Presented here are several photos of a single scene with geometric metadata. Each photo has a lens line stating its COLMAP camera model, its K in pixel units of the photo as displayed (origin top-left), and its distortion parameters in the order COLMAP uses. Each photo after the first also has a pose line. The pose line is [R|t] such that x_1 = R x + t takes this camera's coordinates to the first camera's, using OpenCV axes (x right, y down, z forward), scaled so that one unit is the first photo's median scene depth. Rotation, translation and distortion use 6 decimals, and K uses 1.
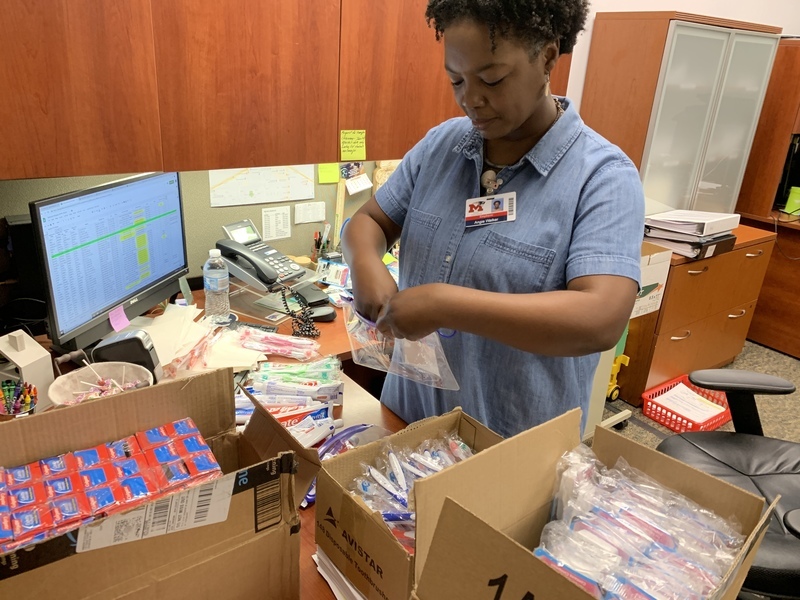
lens RADIAL K [[615.8, 0, 400.0], [0, 615.8, 300.0], [0, 0, 1]] dist [0.047201, -0.063699]
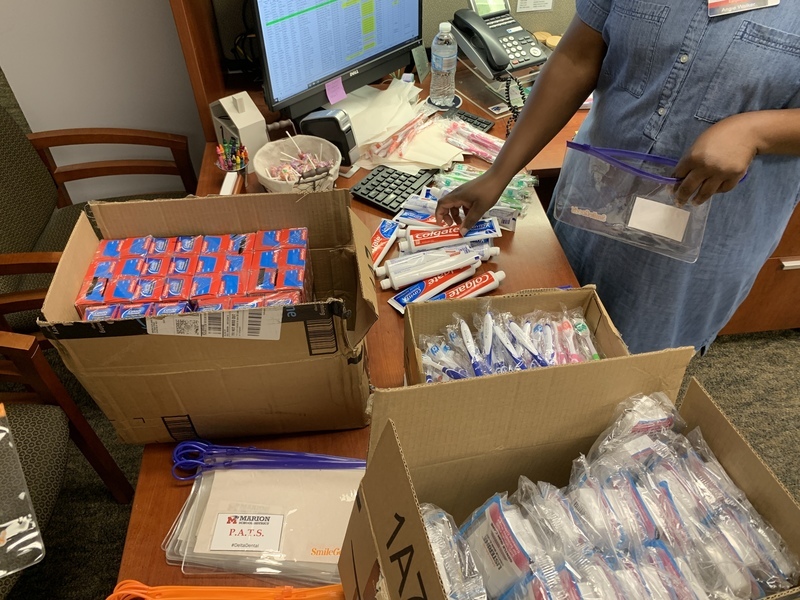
lens RADIAL K [[615.8, 0, 400.0], [0, 615.8, 300.0], [0, 0, 1]] dist [0.047201, -0.063699]
pose [[0.856384, 0.314161, -0.409767, 0.139667], [-0.130515, 0.899537, 0.416892, -0.082760], [0.499572, -0.303538, 0.811352, 0.095571]]
